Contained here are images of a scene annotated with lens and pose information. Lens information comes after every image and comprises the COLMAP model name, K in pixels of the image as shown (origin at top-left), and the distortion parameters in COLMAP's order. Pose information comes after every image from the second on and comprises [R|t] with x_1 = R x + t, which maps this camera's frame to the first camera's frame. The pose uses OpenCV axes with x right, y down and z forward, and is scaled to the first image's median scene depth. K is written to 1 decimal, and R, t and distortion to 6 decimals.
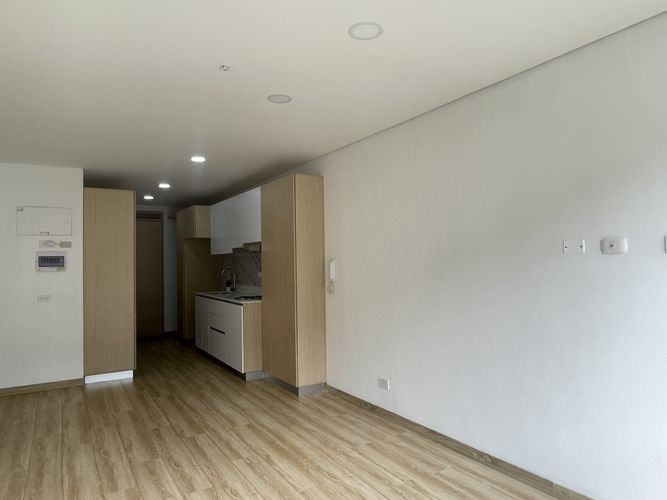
lens RADIAL K [[435.7, 0, 333.8], [0, 435.7, 250.4], [0, 0, 1]] dist [-0.003051, -0.002670]
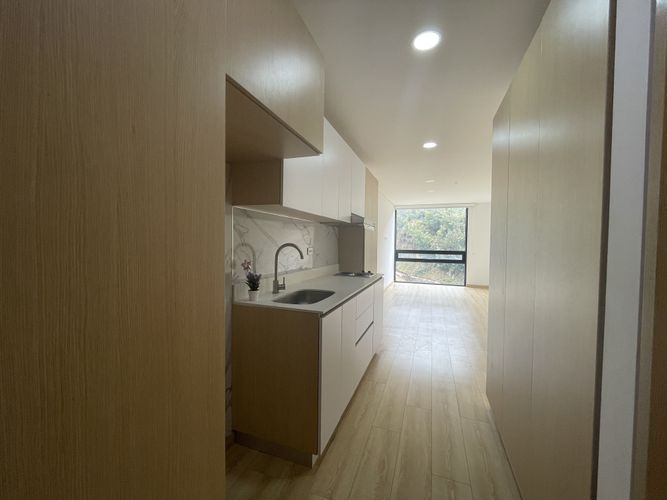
lens RADIAL K [[272.1, 0, 332.9], [0, 272.1, 249.4], [0, 0, 1]] dist [-0.001248, -0.000139]
pose [[-0.607723, -0.007616, 0.794112, -0.493753], [-0.017106, 0.999848, -0.003502, 0.046675], [-0.793965, -0.015712, -0.607761, 1.112288]]
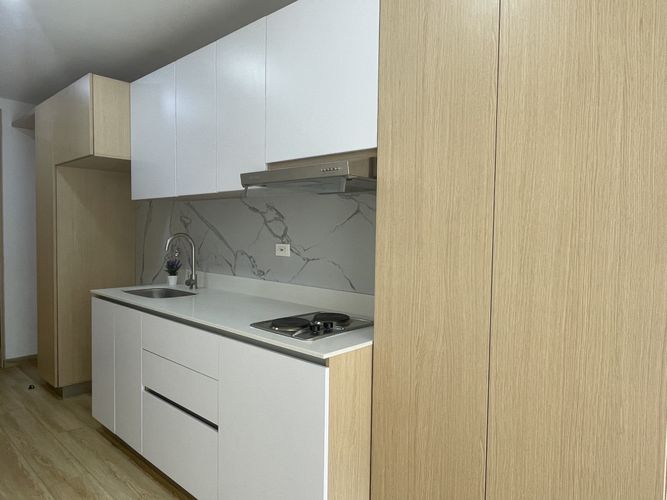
lens RADIAL K [[435.7, 0, 332.8], [0, 435.7, 246.9], [0, 0, 1]] dist [-0.003051, -0.002670]
pose [[0.962354, 0.017735, 0.271220, -0.208488], [-0.034478, 0.997773, 0.057092, 0.024400], [-0.269604, -0.064294, 0.960823, 0.537847]]
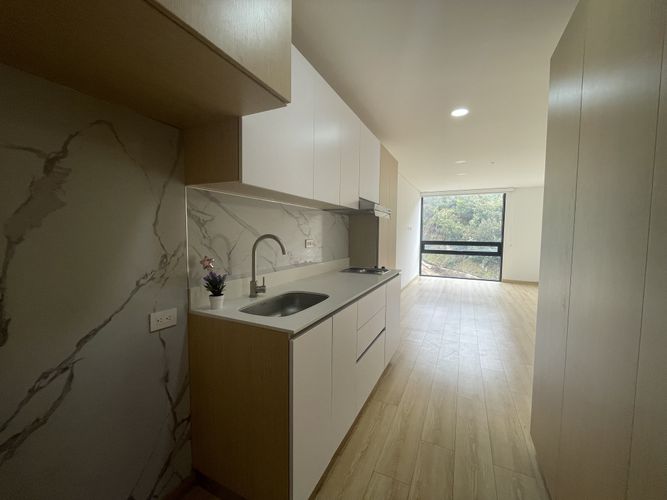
lens RADIAL K [[272.1, 0, 333.0], [0, 272.1, 250.3], [0, 0, 1]] dist [-0.001248, -0.000139]
pose [[-0.526597, -0.038026, 0.849264, -0.457133], [-0.015806, 0.999264, 0.034941, 0.044476], [-0.849968, 0.004976, -0.526811, 1.047055]]
